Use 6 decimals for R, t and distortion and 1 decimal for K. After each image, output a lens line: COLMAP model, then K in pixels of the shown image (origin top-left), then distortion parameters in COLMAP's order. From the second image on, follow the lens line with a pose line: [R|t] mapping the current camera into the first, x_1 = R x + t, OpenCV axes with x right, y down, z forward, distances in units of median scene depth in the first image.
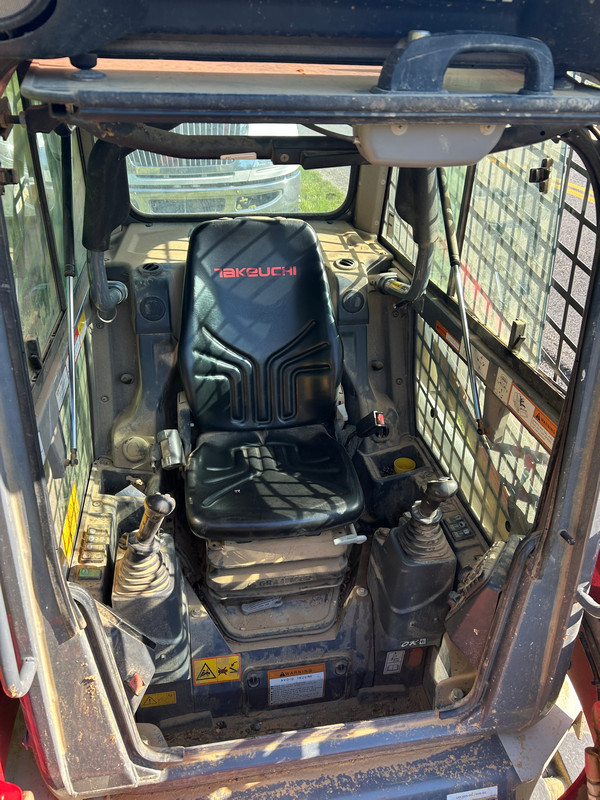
lens RADIAL K [[600.7, 0, 305.6], [0, 600.7, 398.9], [0, 0, 1]] dist [0.024420, -0.006398]
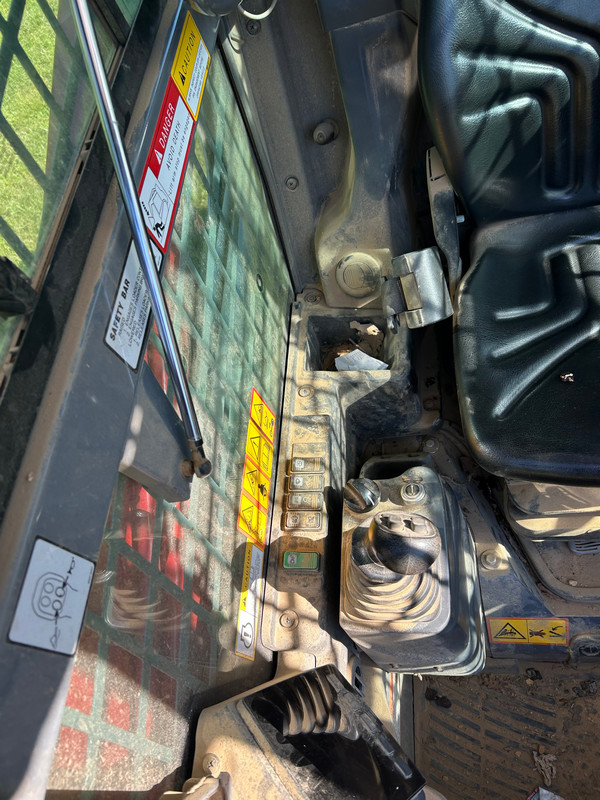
lens RADIAL K [[600.7, 0, 305.6], [0, 600.7, 398.9], [0, 0, 1]] dist [0.024420, -0.006398]
pose [[0.911245, 0.034743, -0.410397, -0.097715], [0.182279, 0.859519, 0.477496, -0.090496], [0.369334, -0.509922, 0.776899, 0.500459]]
